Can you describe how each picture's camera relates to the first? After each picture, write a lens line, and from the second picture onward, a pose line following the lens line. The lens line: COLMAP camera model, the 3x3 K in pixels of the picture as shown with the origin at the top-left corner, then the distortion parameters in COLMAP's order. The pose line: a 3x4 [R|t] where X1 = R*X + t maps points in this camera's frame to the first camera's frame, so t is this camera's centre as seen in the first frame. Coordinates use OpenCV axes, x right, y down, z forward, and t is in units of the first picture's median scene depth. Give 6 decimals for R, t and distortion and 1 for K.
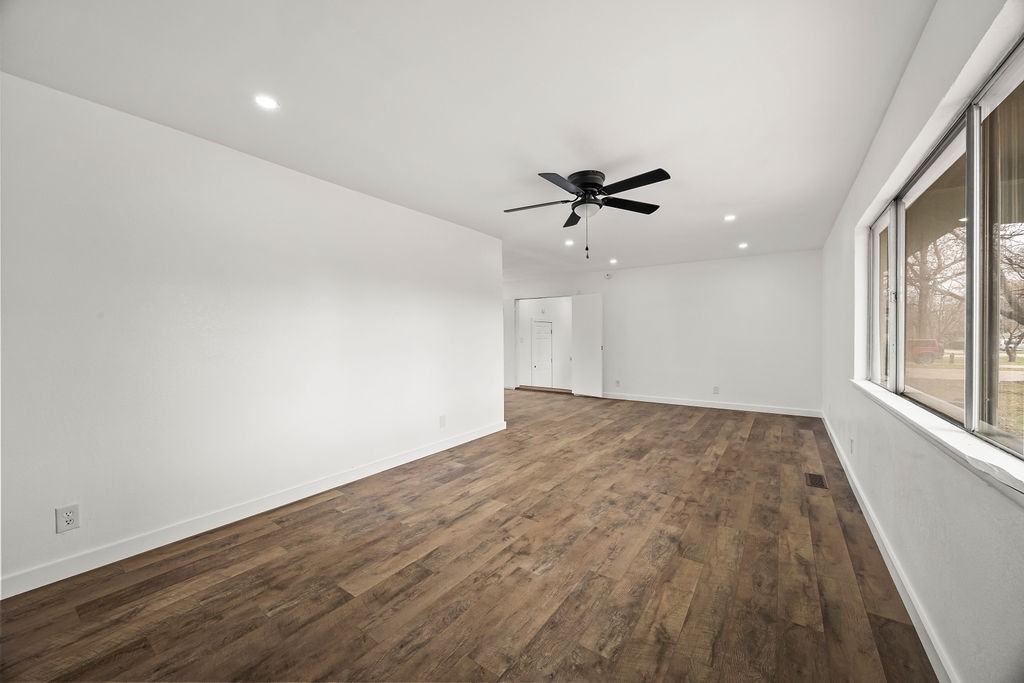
lens RADIAL K [[391.4, 0, 513.9], [0, 391.4, 337.2], [0, 0, 1]] dist [-0.006788, 0.000518]
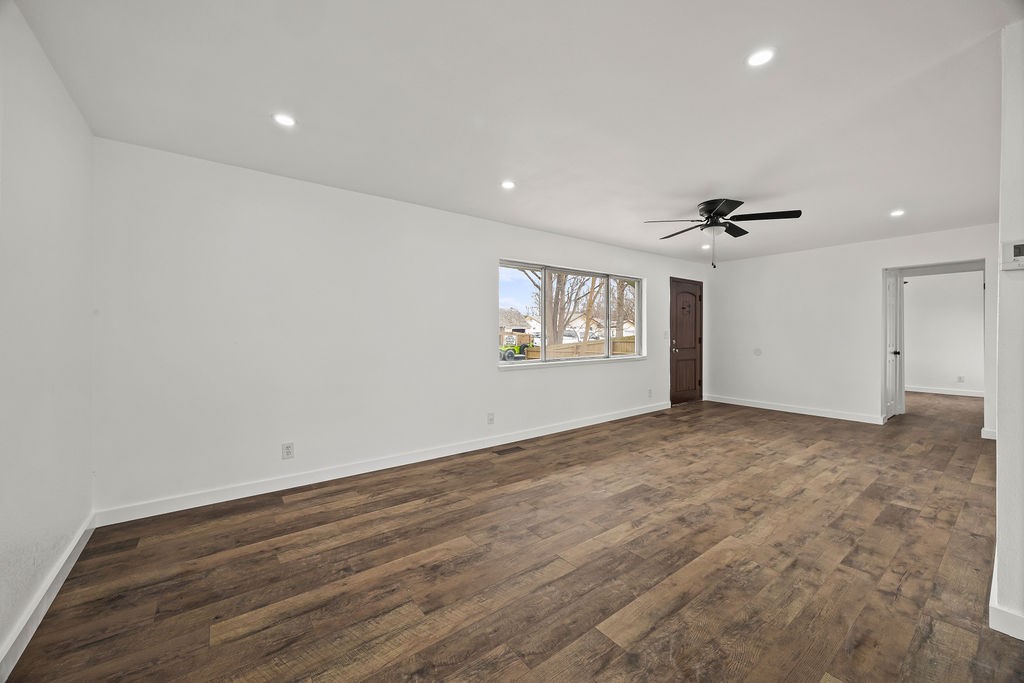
lens RADIAL K [[391.4, 0, 514.7], [0, 391.4, 339.0], [0, 0, 1]] dist [-0.006788, 0.000518]
pose [[-0.953253, 0.001966, 0.302166, 0.348105], [0.007203, 0.999842, 0.016221, -0.006724], [-0.302087, 0.017639, -0.953117, 1.976664]]
